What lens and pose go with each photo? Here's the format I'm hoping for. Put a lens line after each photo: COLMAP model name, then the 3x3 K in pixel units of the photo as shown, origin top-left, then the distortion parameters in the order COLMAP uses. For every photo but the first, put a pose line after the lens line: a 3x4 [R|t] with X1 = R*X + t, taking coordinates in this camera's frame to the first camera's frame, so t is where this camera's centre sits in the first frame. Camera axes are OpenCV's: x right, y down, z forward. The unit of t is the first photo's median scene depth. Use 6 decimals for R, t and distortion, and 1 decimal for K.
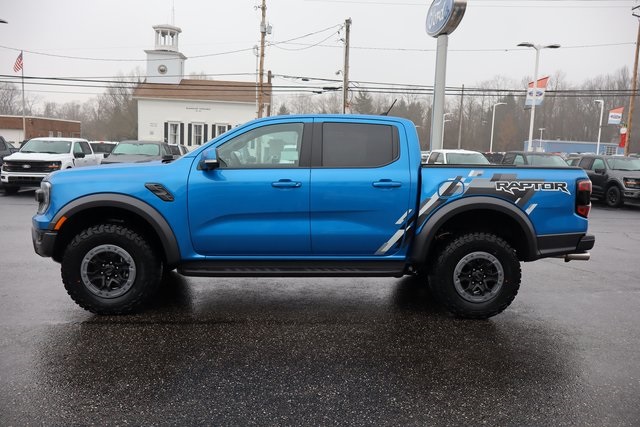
lens RADIAL K [[537.6, 0, 320.0], [0, 537.6, 213.5], [0, 0, 1]] dist [-0.016428, -0.001764]
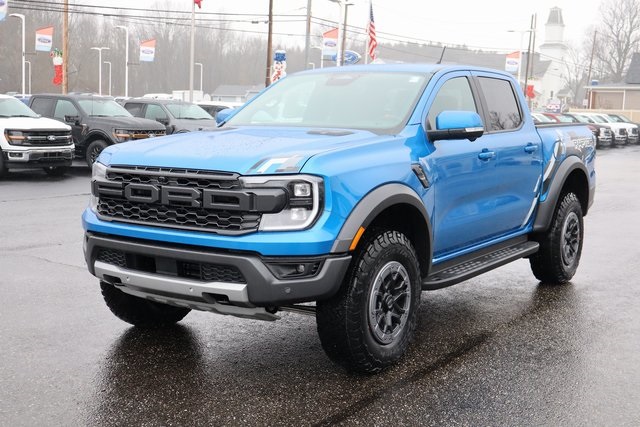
lens RADIAL K [[881.0, 0, 320.0], [0, 881.0, 213.5], [0, 0, 1]] dist [-0.038187, -0.049598]
pose [[0.632861, -0.114587, 0.765739, -1.183534], [0.095703, 0.992981, 0.069497, -0.079230], [-0.768328, 0.029302, 0.639385, 0.340251]]
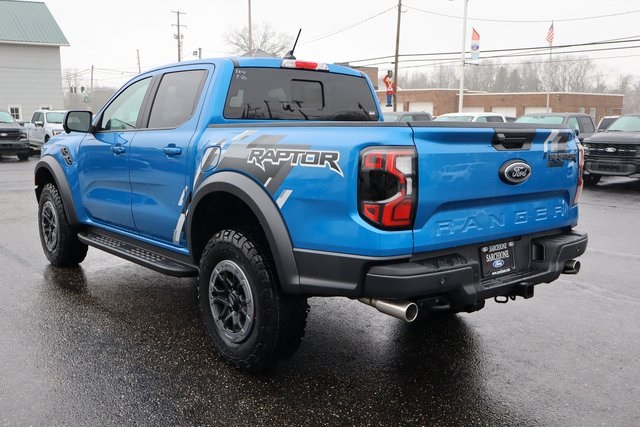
lens RADIAL K [[648.0, 0, 320.0], [0, 648.0, 213.5], [0, 0, 1]] dist [-0.058381, -0.005974]
pose [[0.585016, 0.092363, -0.805746, 0.949280], [-0.085810, 0.994967, 0.051750, -0.030676], [0.806470, 0.038867, 0.589997, 0.631107]]
